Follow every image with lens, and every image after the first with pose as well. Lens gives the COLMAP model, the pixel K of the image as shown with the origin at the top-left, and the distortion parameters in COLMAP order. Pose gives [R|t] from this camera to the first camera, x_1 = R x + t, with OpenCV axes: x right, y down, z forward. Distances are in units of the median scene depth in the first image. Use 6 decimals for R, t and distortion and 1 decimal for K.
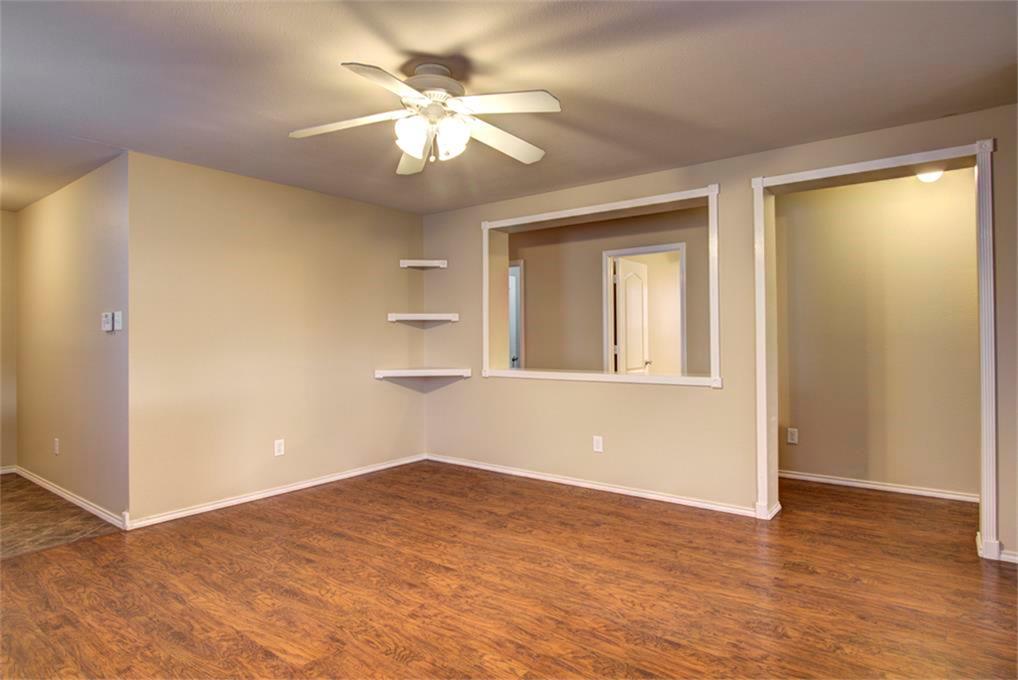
lens RADIAL K [[571.0, 0, 519.0], [0, 571.0, 332.5], [0, 0, 1]] dist [-0.016347, 0.005950]
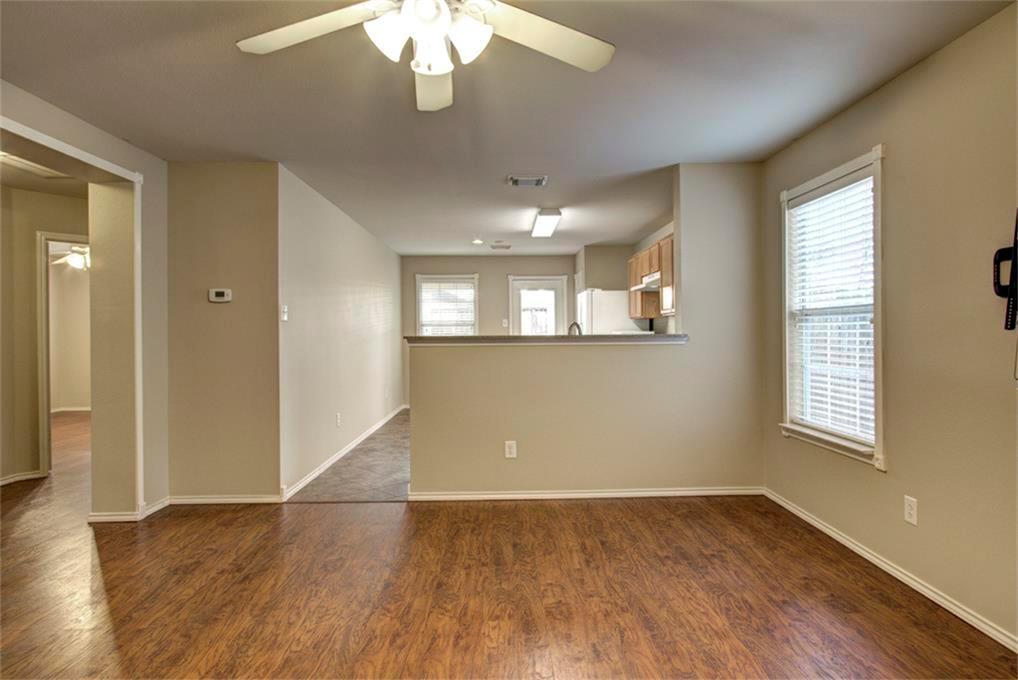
lens RADIAL K [[571.0, 0, 520.2], [0, 571.0, 330.4], [0, 0, 1]] dist [-0.016347, 0.005950]
pose [[-0.630818, 0.011936, 0.775839, -0.676702], [0.006331, 0.999928, -0.010237, 0.013588], [-0.775905, -0.001546, -0.630848, 1.225546]]
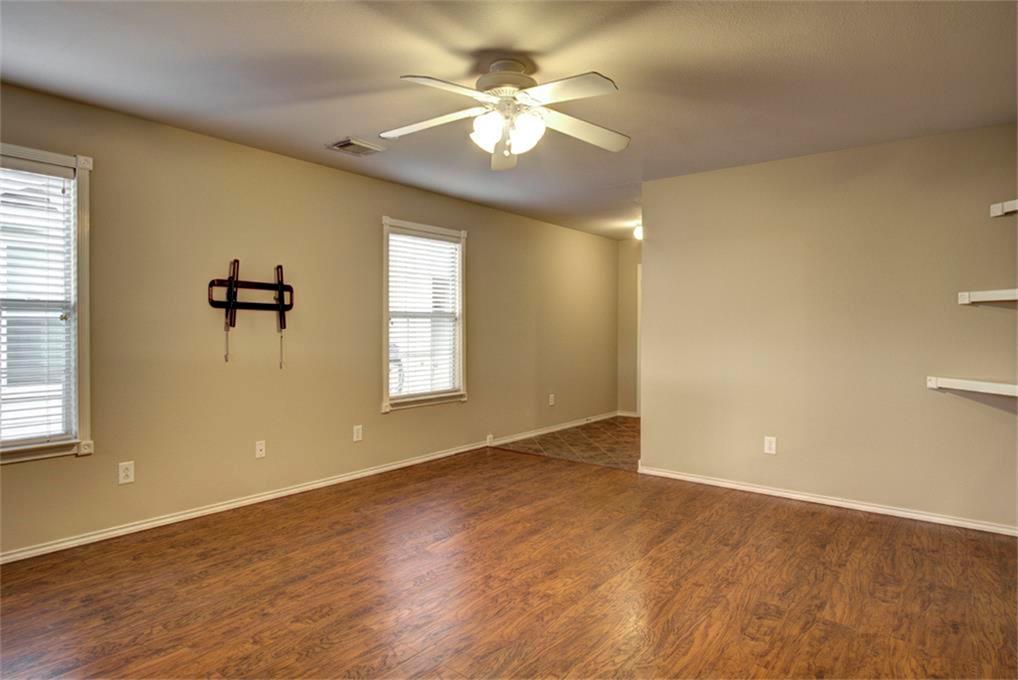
lens RADIAL K [[571.0, 0, 520.4], [0, 571.0, 327.5], [0, 0, 1]] dist [-0.016347, 0.005950]
pose [[-0.008148, 0.007565, -0.999938, 0.809088], [0.001883, 0.999970, 0.007550, 0.001980], [0.999965, -0.001822, -0.008162, 0.942707]]
